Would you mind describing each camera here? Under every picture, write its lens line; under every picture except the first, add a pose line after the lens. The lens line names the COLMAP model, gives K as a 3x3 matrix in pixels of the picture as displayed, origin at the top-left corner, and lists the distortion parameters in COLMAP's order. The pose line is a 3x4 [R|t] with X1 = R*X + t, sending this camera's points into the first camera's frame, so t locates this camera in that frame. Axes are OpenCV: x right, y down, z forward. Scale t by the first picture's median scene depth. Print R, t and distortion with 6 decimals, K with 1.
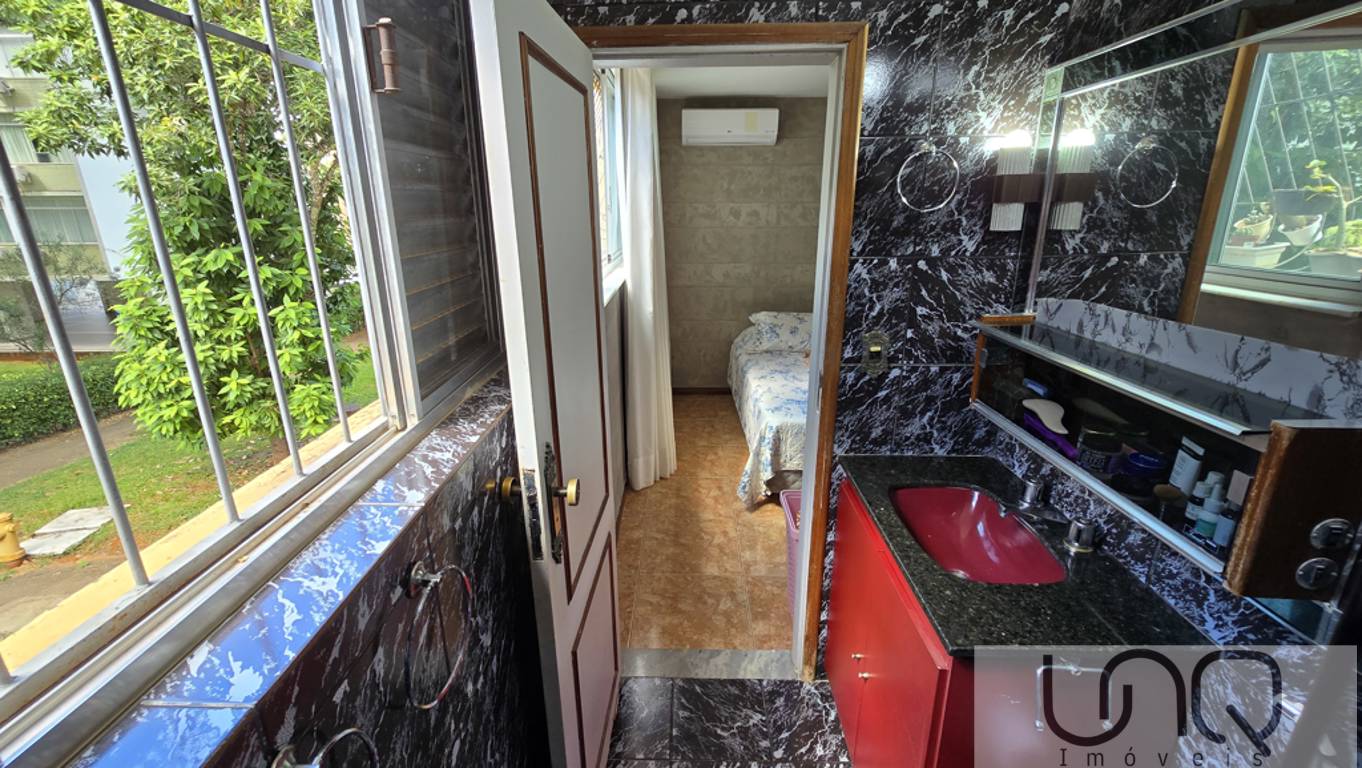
lens RADIAL K [[560.4, 0, 681.0], [0, 560.4, 384.0], [0, 0, 1]] dist [-0.021639, -0.000099]
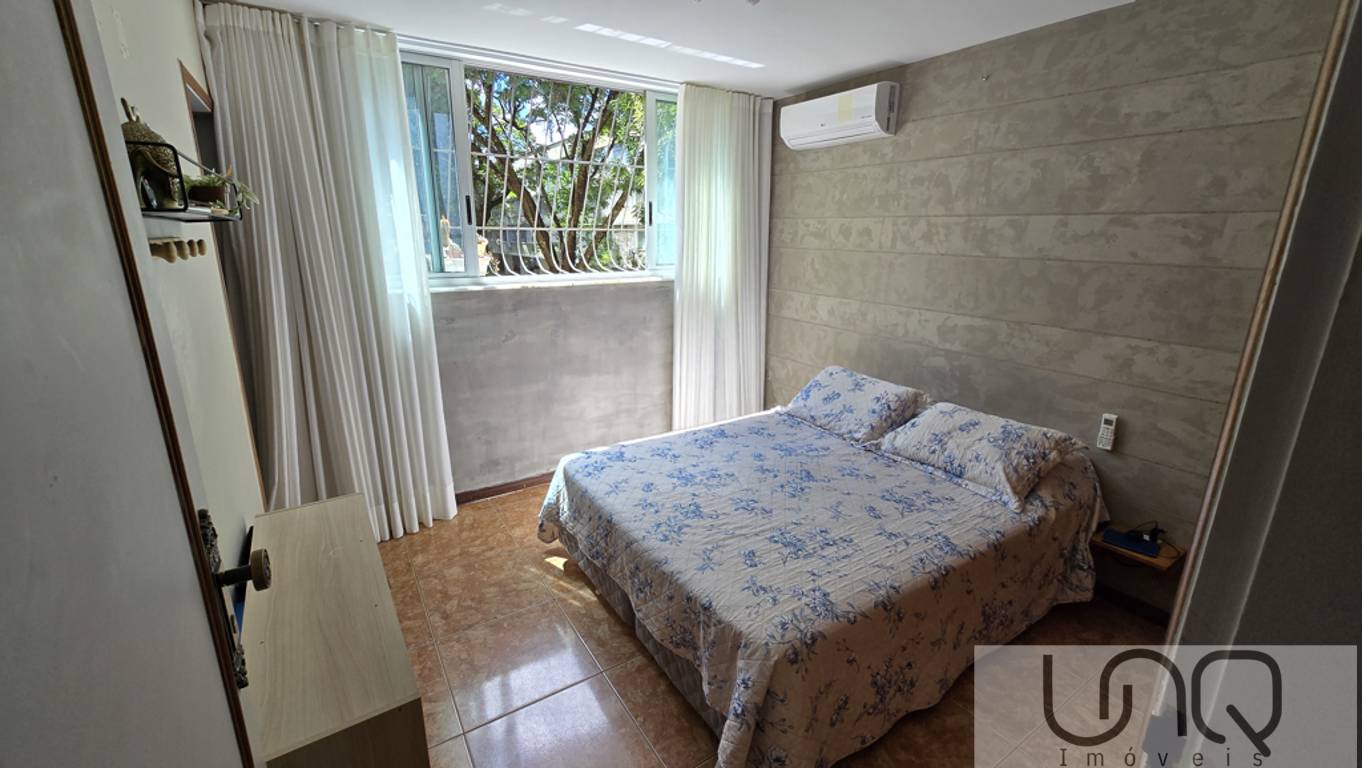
lens RADIAL K [[553.2, 0, 675.2], [0, 553.2, 375.7], [0, 0, 1]] dist [-0.002328, -0.000333]
pose [[0.540693, 0.222226, -0.811337, 0.620263], [-0.274570, 0.958276, 0.079494, -0.117413], [0.795150, 0.179787, 0.579149, 0.426496]]
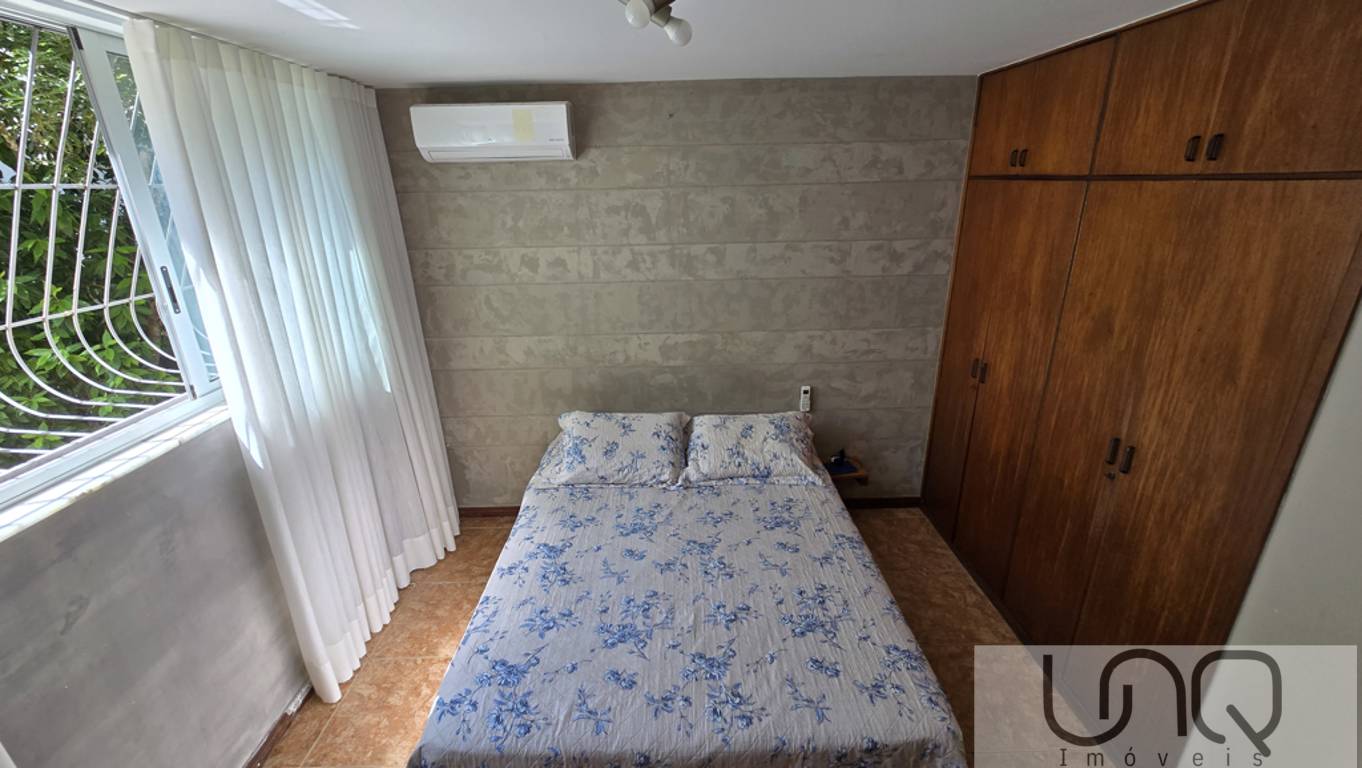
lens RADIAL K [[553.2, 0, 675.2], [0, 553.2, 375.7], [0, 0, 1]] dist [-0.002328, -0.000333]
pose [[0.999808, -0.019543, 0.001614, 0.265326], [0.019510, 0.999636, 0.018616, -0.182785], [-0.001977, -0.018581, 0.999825, 0.349595]]
